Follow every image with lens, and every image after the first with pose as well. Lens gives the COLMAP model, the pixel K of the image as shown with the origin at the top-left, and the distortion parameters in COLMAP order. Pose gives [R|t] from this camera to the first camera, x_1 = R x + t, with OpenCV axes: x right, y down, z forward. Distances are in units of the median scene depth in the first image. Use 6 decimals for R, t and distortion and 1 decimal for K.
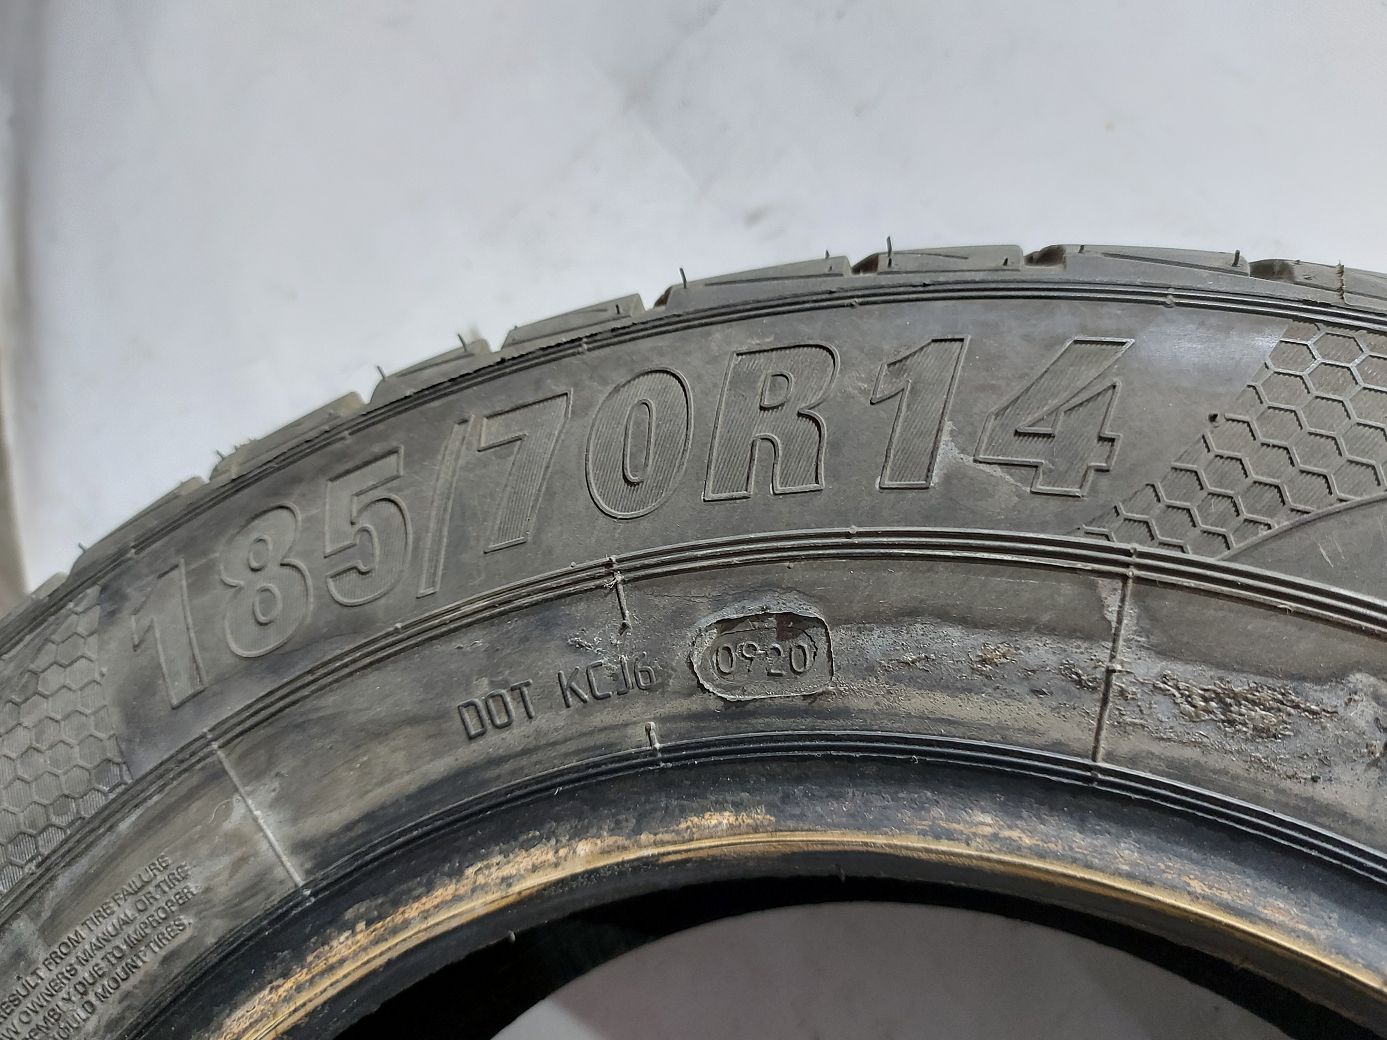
lens RADIAL K [[978.8, 0, 685.5], [0, 978.8, 511.0], [0, 0, 1]] dist [0.047953, -0.091819]
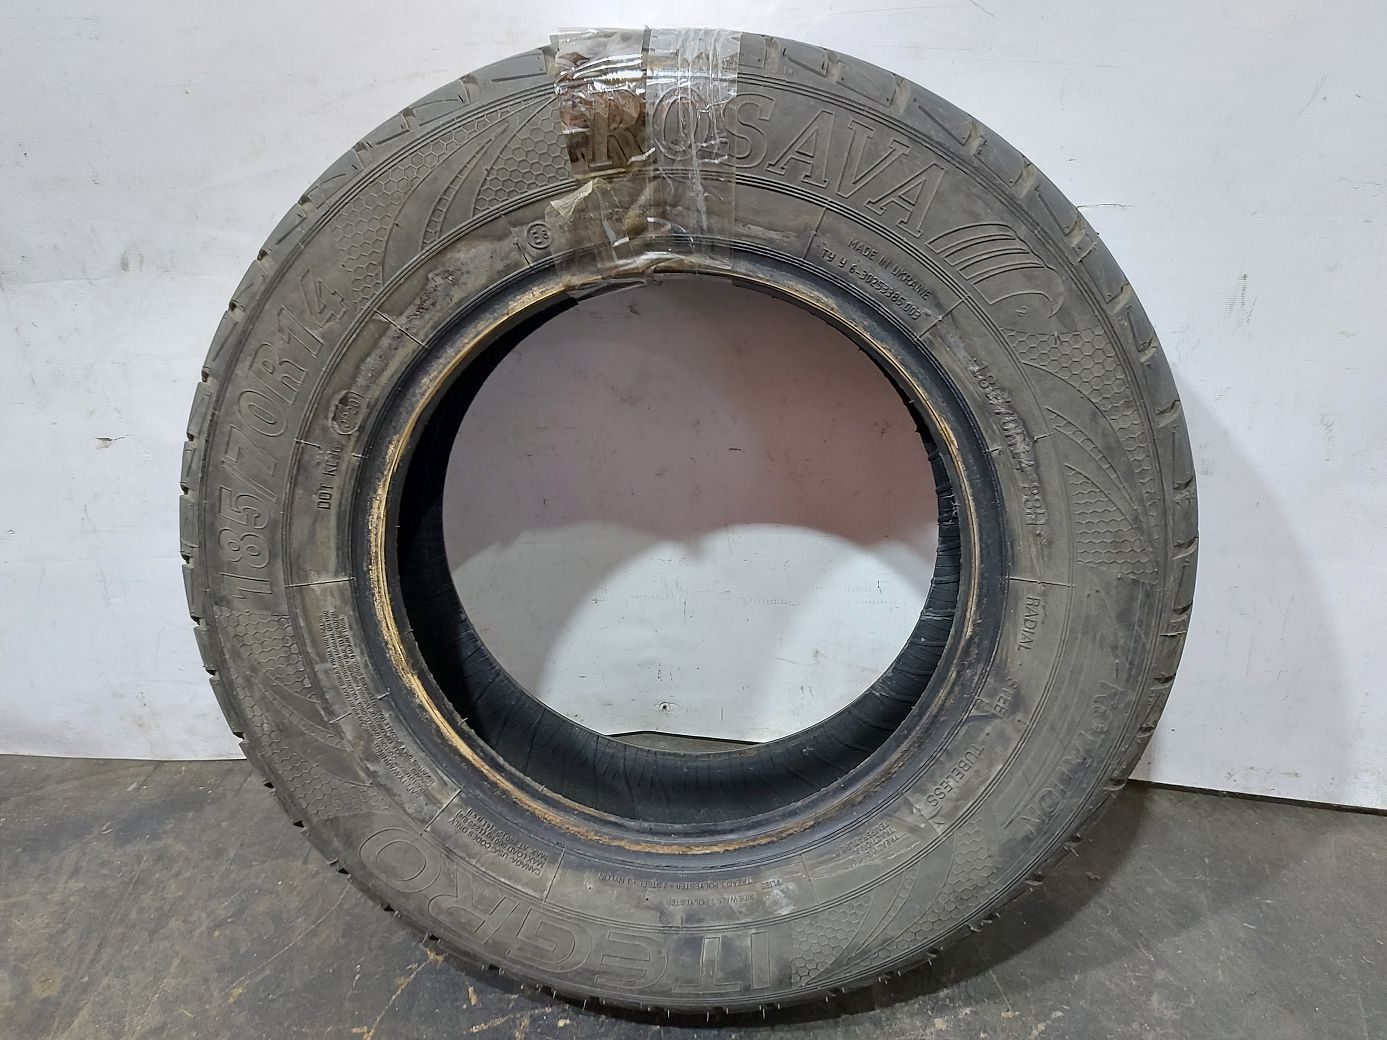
lens RADIAL K [[978.8, 0, 685.5], [0, 978.8, 511.0], [0, 0, 1]] dist [0.047953, -0.091819]
pose [[0.475971, -0.879210, 0.021011, 0.246413], [0.788220, 0.437065, 0.433225, -0.226145], [-0.390079, -0.189641, 0.901041, -2.281969]]
